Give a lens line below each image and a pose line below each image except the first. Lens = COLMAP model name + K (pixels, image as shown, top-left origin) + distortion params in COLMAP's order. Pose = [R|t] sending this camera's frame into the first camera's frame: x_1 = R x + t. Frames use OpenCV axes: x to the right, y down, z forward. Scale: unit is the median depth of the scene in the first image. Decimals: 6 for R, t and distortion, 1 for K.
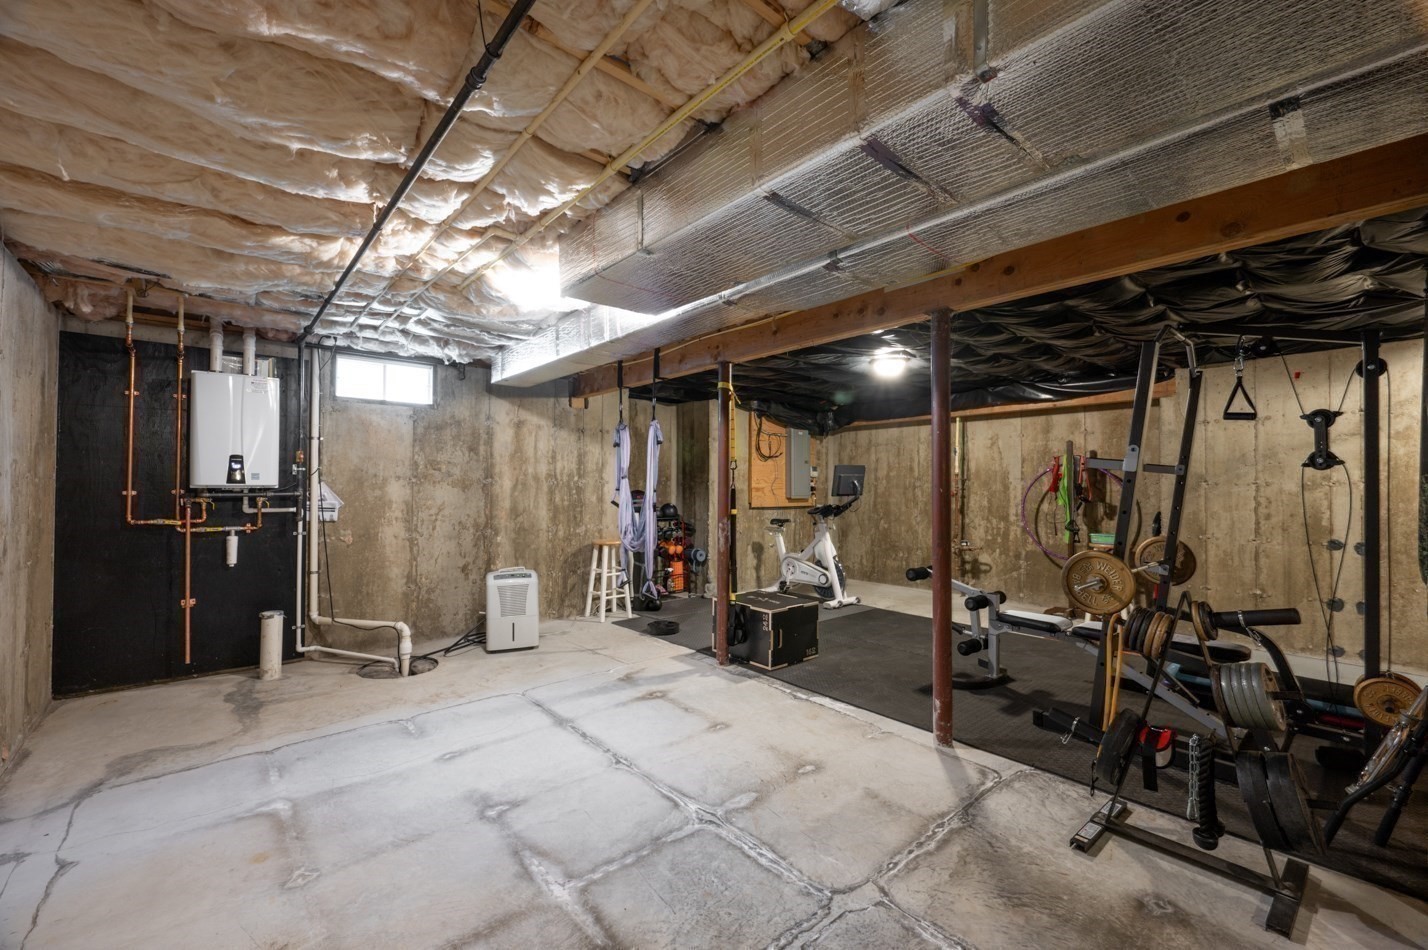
lens RADIAL K [[604.1, 0, 714.8], [0, 604.1, 478.3], [0, 0, 1]] dist [-0.002896, 0.000190]
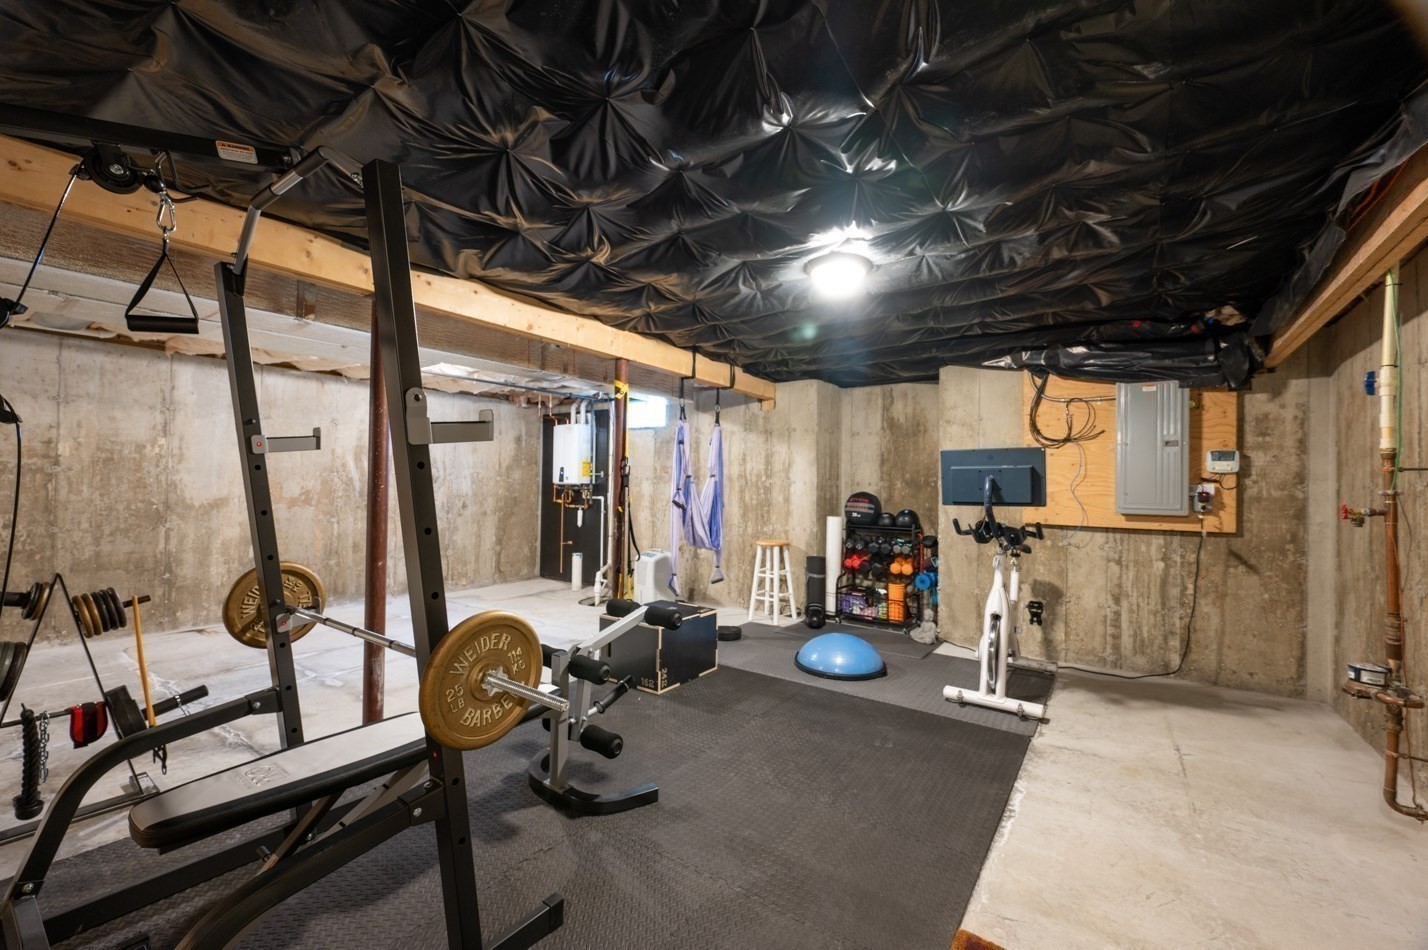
lens RADIAL K [[574.6, 0, 713.4], [0, 574.6, 476.2], [0, 0, 1]] dist [0.001575, 0.000025]
pose [[0.225156, -0.007036, -0.974297, 0.719526], [0.004135, 0.999972, -0.006266, 0.002005], [0.974314, -0.002618, 0.225178, 0.703991]]
